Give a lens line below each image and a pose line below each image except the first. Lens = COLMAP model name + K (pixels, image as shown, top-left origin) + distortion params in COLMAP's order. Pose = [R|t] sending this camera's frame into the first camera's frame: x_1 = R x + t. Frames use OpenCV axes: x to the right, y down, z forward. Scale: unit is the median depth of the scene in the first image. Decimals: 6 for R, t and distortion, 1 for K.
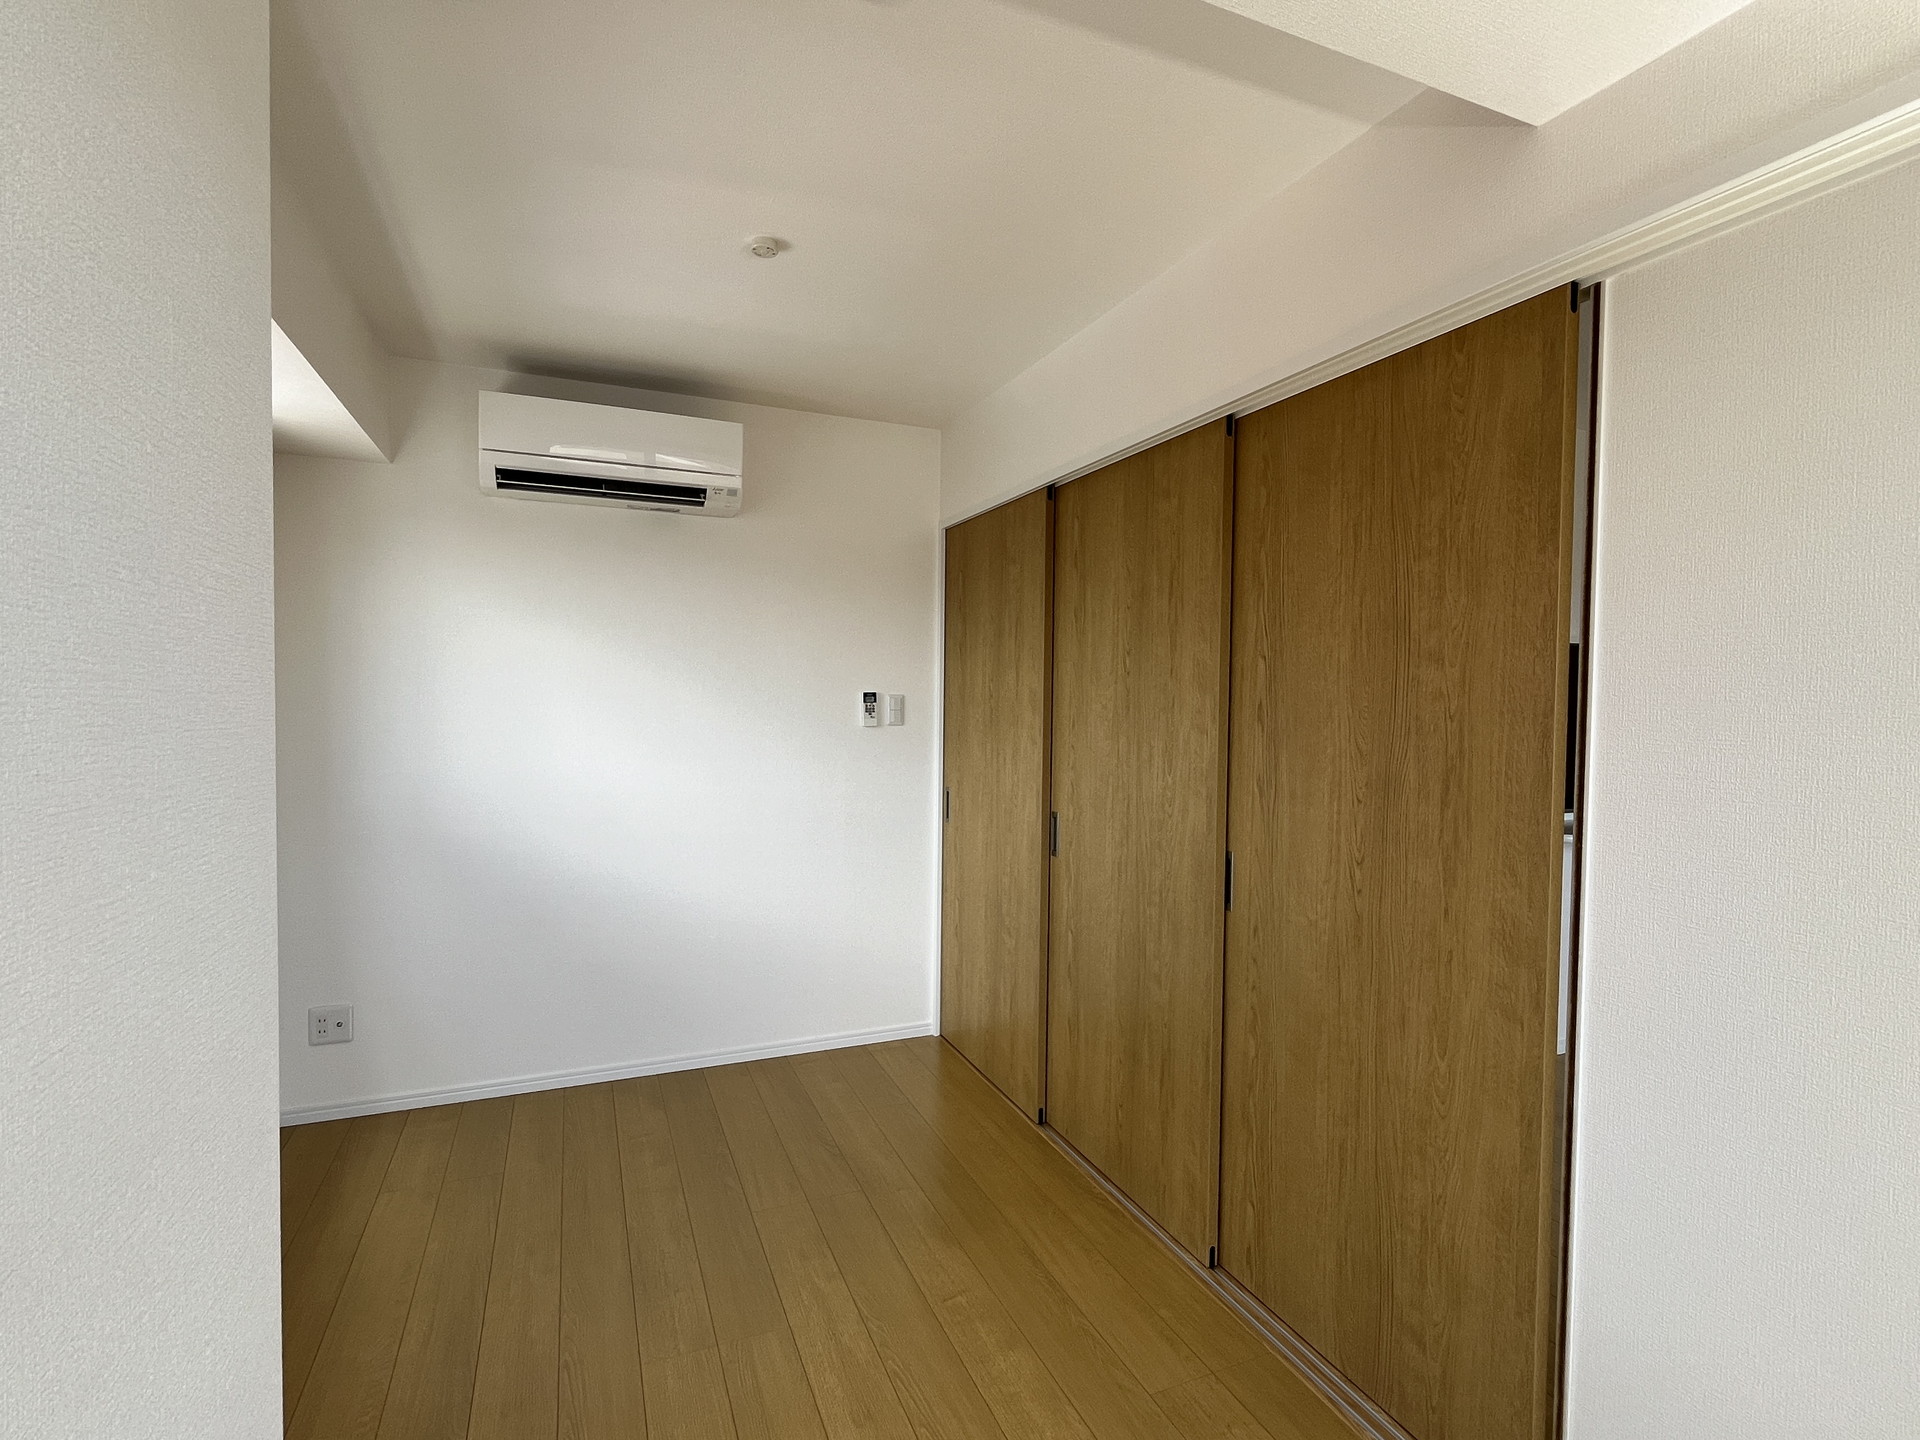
lens RADIAL K [[907.9, 0, 960.0], [0, 907.9, 720.0], [0, 0, 1]] dist [0.000294, 0.000206]
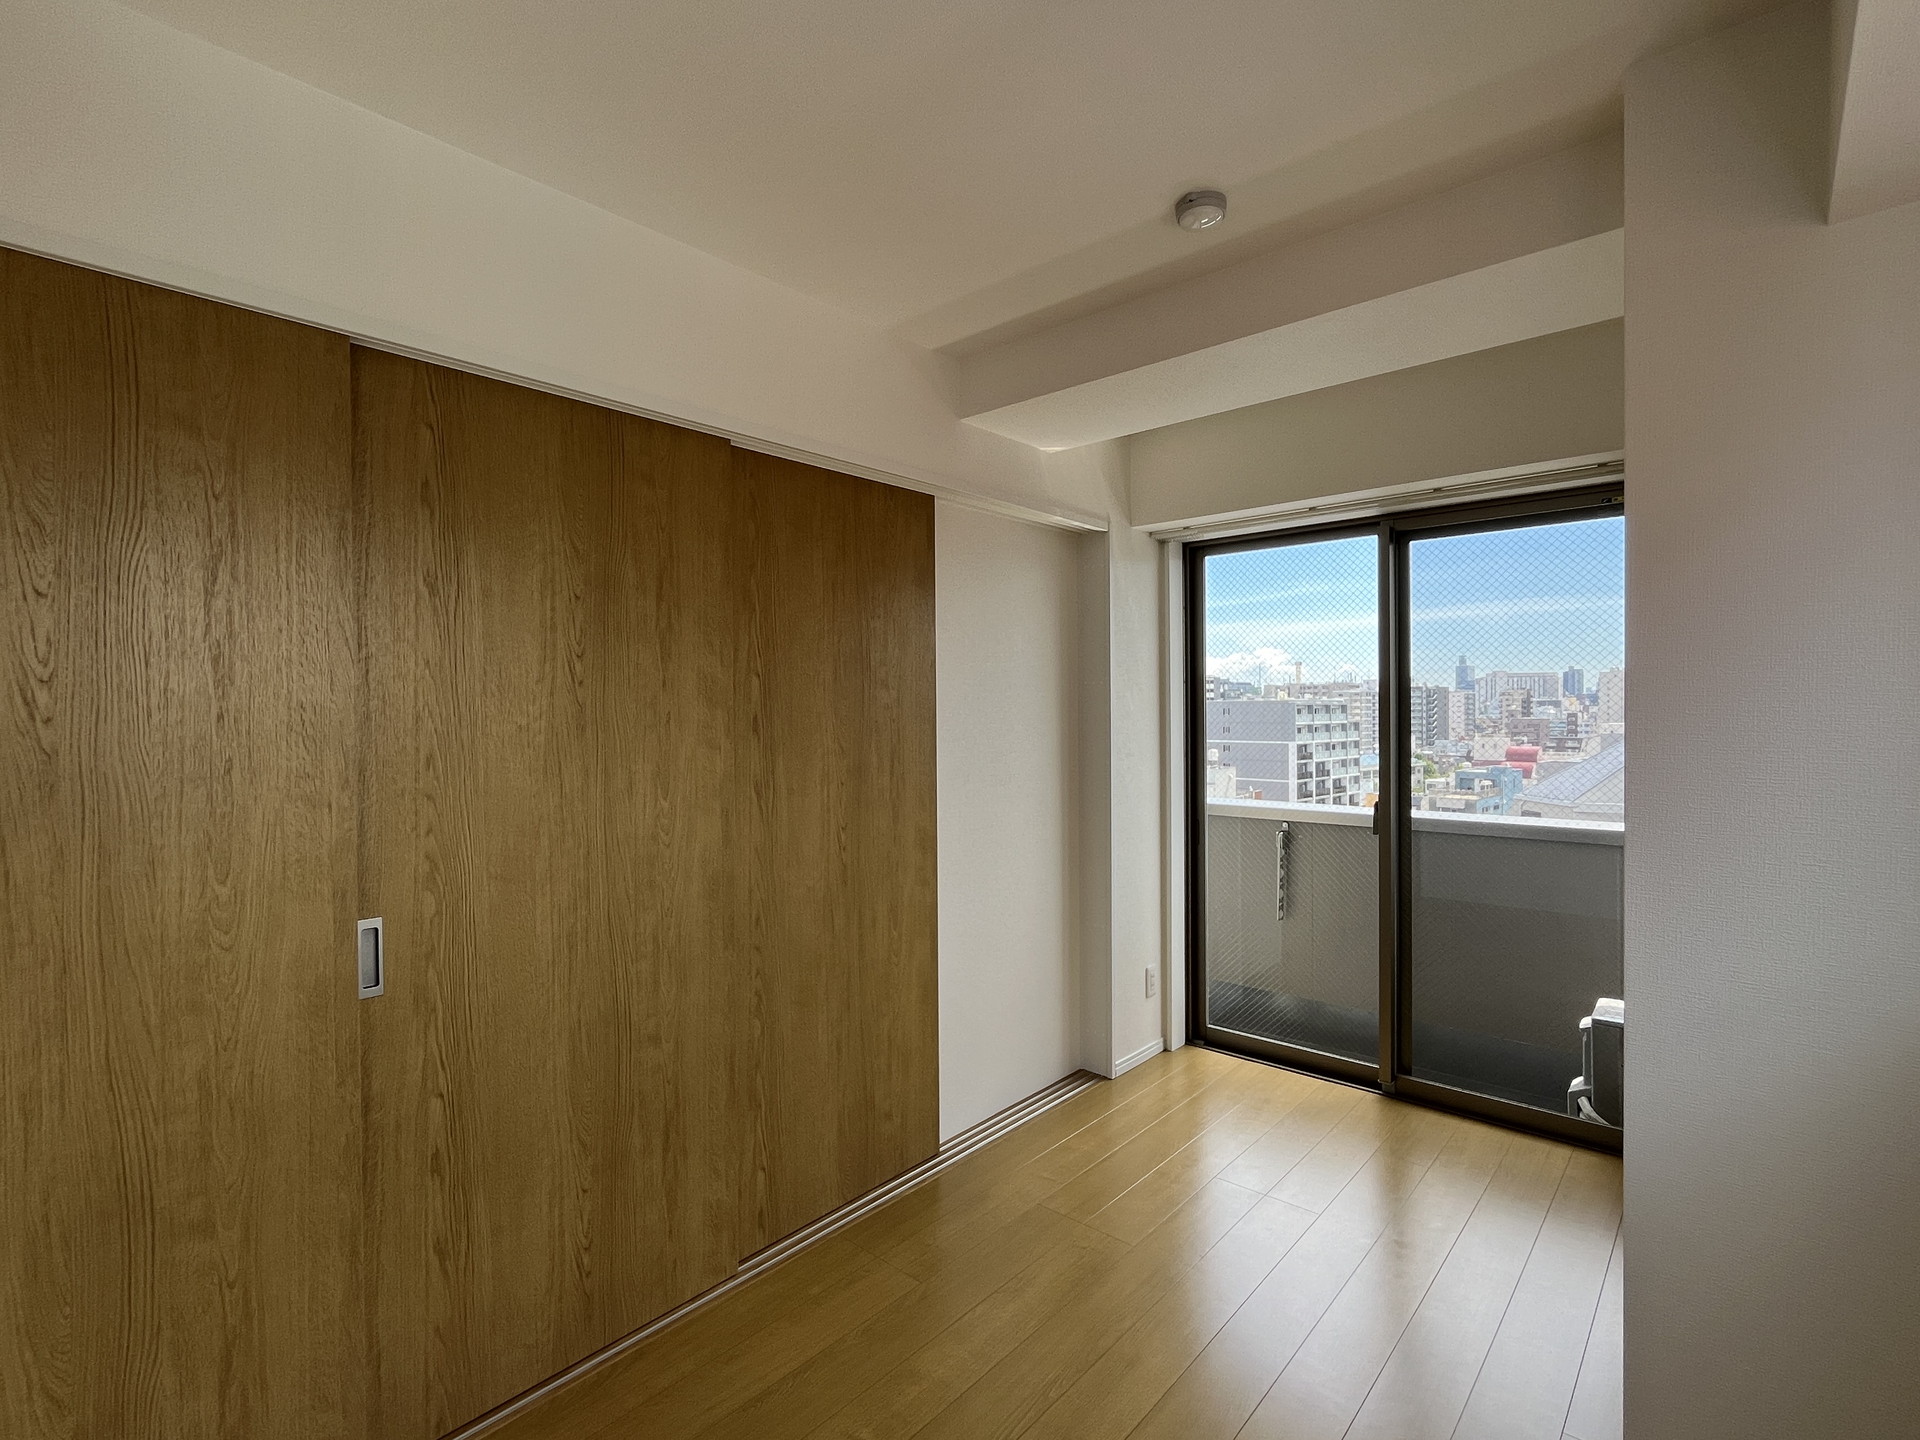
lens RADIAL K [[907.9, 0, 960.0], [0, 907.9, 720.0], [0, 0, 1]] dist [0.000294, 0.000206]
pose [[-0.431557, -0.020343, 0.901856, -0.720418], [0.026610, 0.999024, 0.035268, -0.042678], [-0.901693, 0.039219, -0.430594, 1.160267]]
